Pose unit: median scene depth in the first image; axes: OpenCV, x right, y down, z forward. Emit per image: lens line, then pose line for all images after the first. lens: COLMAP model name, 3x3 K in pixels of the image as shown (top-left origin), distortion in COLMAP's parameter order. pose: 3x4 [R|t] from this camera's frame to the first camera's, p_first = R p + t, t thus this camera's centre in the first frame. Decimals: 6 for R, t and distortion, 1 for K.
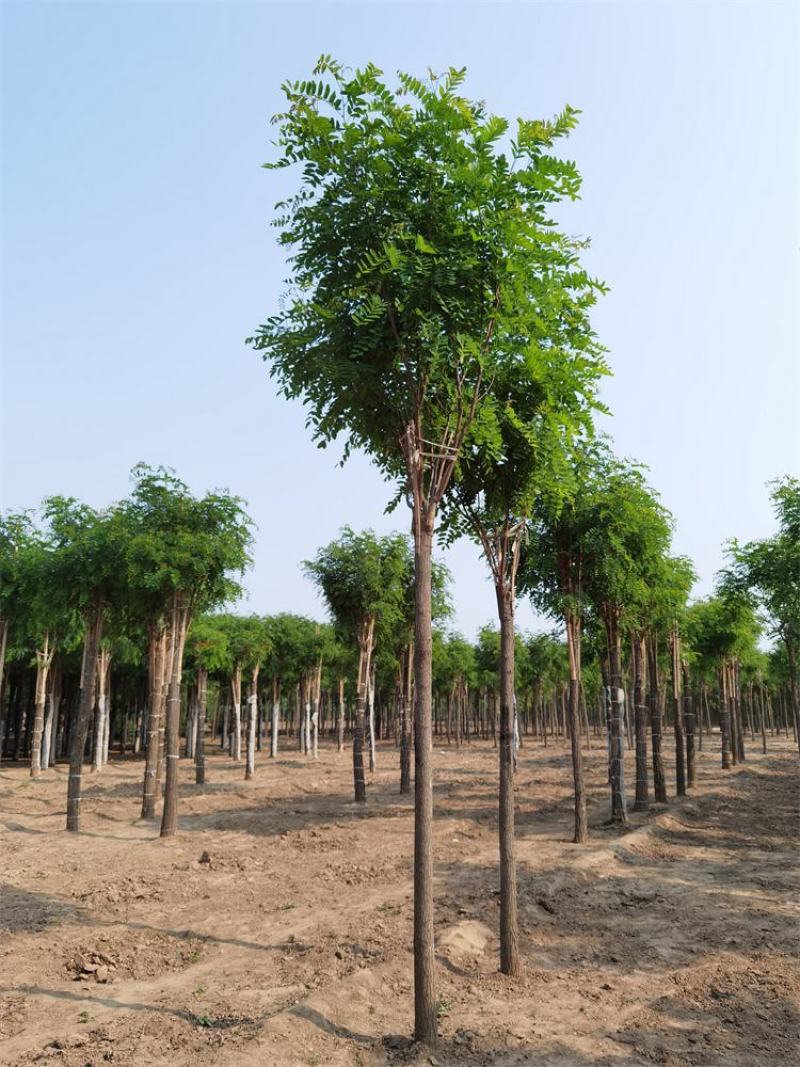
lens RADIAL K [[807.3, 0, 400.0], [0, 807.3, 533.5], [0, 0, 1]] dist [-0.046358, 0.000957]
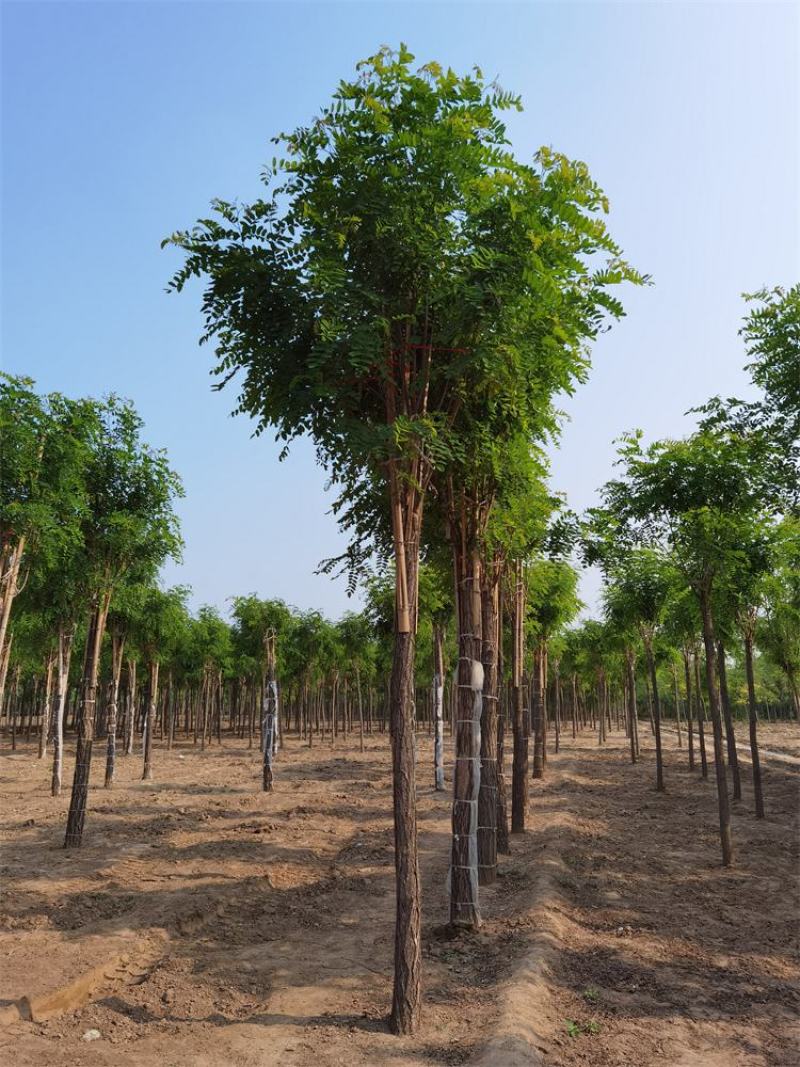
lens RADIAL K [[867.6, 0, 400.0], [0, 867.6, 533.5], [0, 0, 1]] dist [-0.008748, -0.002458]
pose [[0.962047, 0.051722, 0.267938, 0.023416], [-0.057745, 0.998224, 0.014643, 0.032945], [-0.266704, -0.029559, 0.963325, 0.149324]]
